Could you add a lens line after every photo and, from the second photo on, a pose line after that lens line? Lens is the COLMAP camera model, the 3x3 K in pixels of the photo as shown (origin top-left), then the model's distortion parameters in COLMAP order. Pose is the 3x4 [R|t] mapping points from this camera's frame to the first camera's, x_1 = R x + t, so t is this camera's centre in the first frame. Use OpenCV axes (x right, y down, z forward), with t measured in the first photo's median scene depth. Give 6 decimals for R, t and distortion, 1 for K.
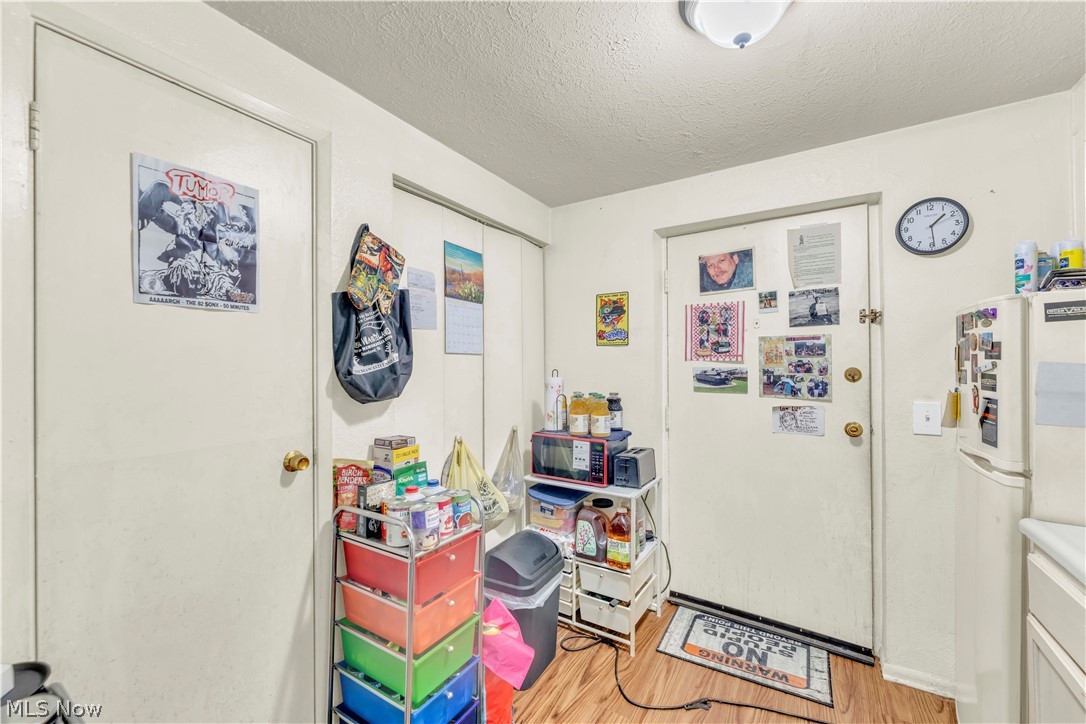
lens RADIAL K [[446.7, 0, 536.0], [0, 446.7, 363.0], [0, 0, 1]] dist [-0.001263, -0.000171]
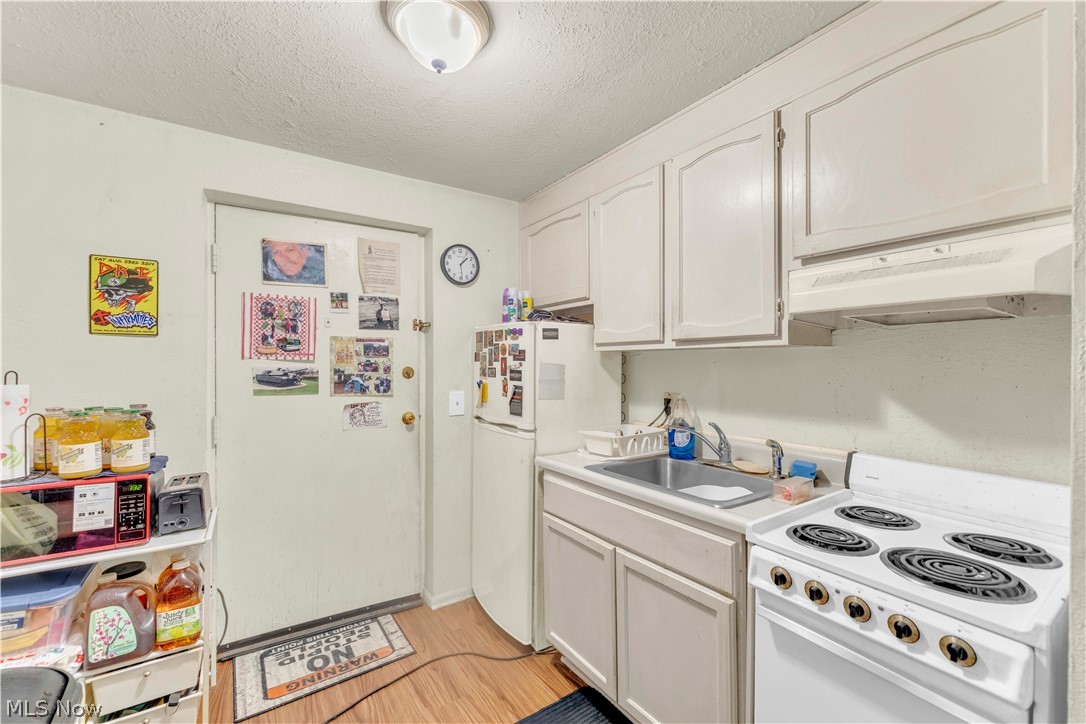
lens RADIAL K [[445.2, 0, 543.3], [0, 445.2, 364.2], [0, 0, 1]] dist [-0.000521, 0.000043]
pose [[0.398230, 0.003924, 0.917277, -0.233958], [-0.005182, 0.999985, -0.002028, 0.003875], [-0.917271, -0.003946, 0.398244, 0.178607]]
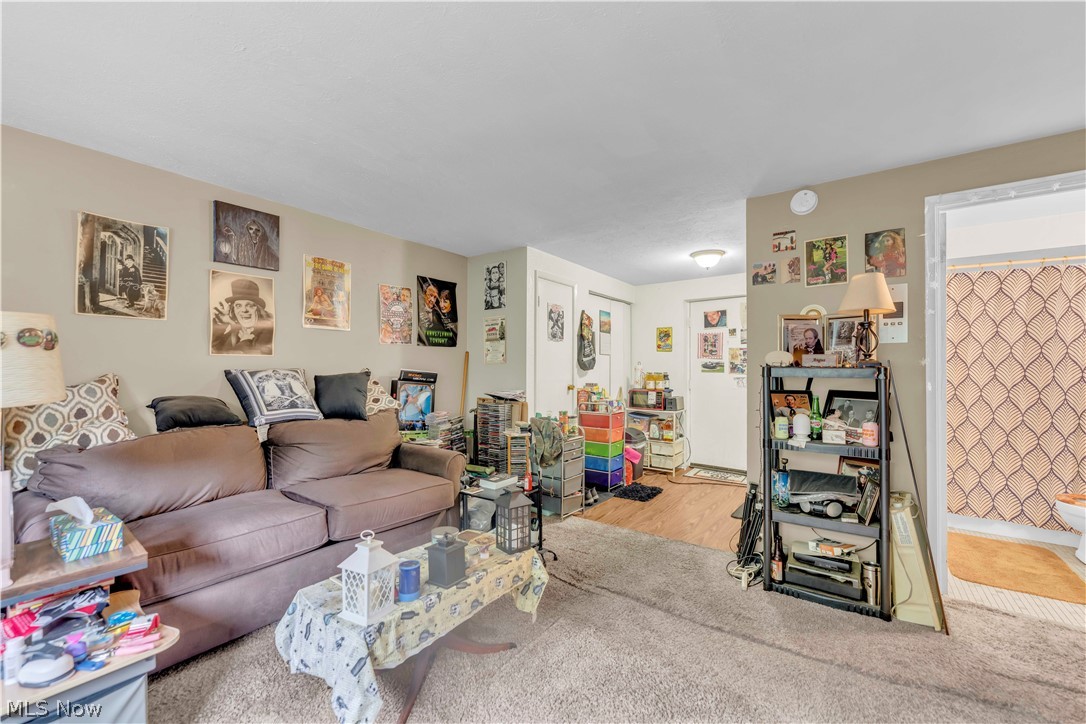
lens RADIAL K [[445.2, 0, 543.3], [0, 445.2, 364.2], [0, 0, 1]] dist [-0.000521, 0.000043]
pose [[0.998545, 0.005771, -0.053613, -0.366764], [-0.006082, 0.999966, -0.005636, 0.048254], [0.053578, 0.005954, 0.998546, -1.459518]]
